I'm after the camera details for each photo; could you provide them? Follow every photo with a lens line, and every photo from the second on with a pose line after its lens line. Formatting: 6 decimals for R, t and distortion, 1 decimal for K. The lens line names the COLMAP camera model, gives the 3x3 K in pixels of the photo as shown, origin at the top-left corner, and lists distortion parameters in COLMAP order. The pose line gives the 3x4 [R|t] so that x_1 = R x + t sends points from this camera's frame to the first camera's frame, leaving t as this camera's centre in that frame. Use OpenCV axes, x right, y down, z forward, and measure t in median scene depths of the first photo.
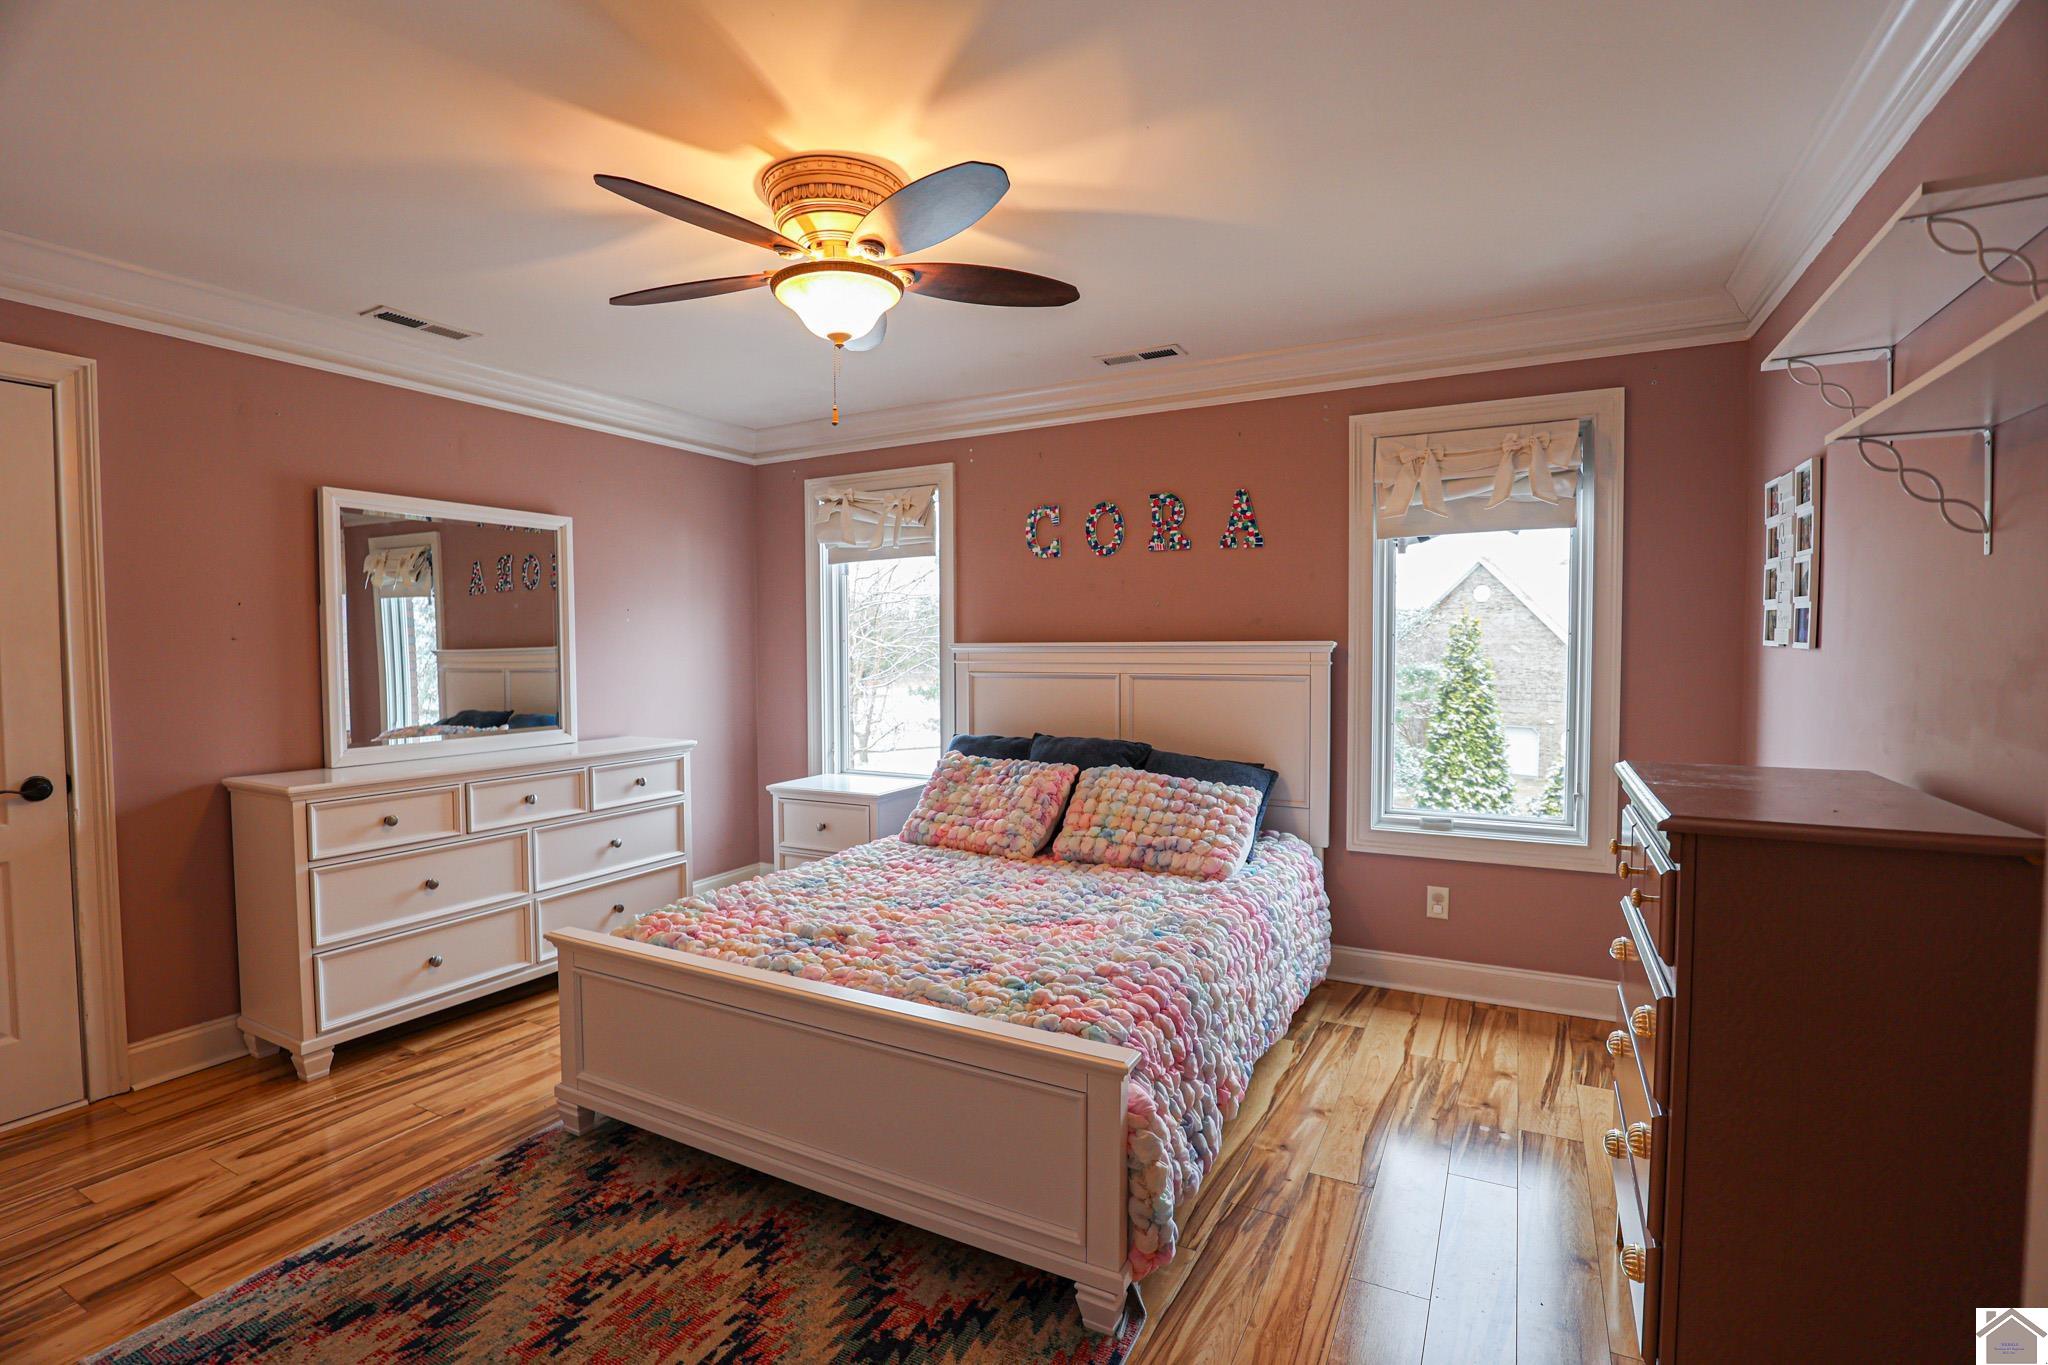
lens RADIAL K [[940.6, 0, 1022.1], [0, 940.6, 680.9], [0, 0, 1]] dist [-0.034268, 0.004592]
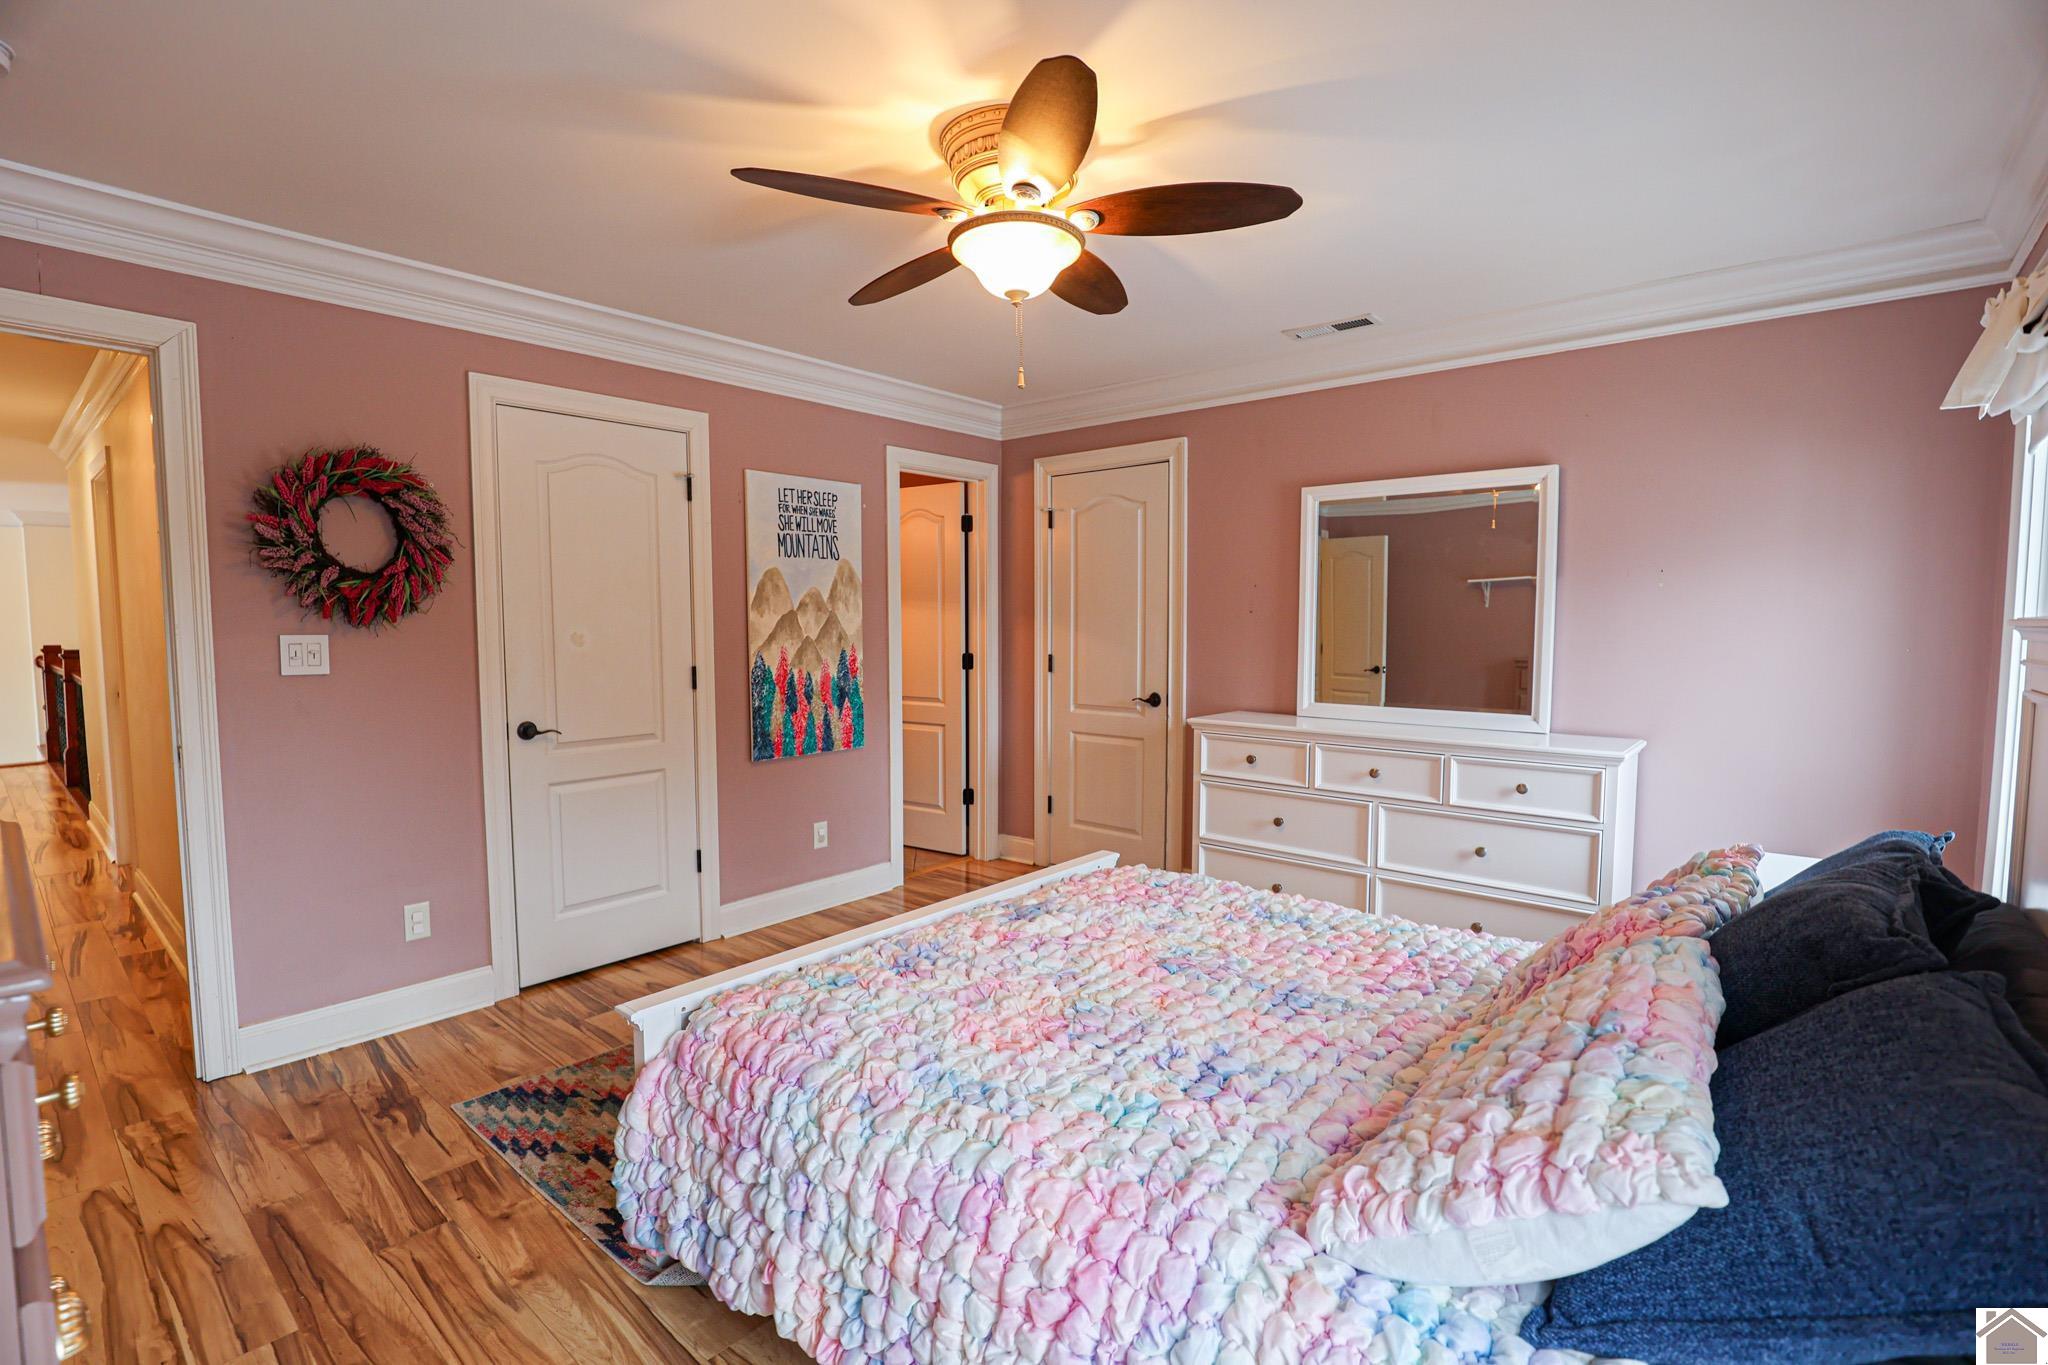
lens RADIAL K [[940.6, 0, 1021.8], [0, 940.6, 685.1], [0, 0, 1]] dist [-0.034268, 0.004592]
pose [[-0.217362, 0.073585, -0.973313, 0.522866], [-0.039094, 0.995698, 0.084008, -0.035656], [0.975308, 0.056311, -0.213550, 0.845561]]
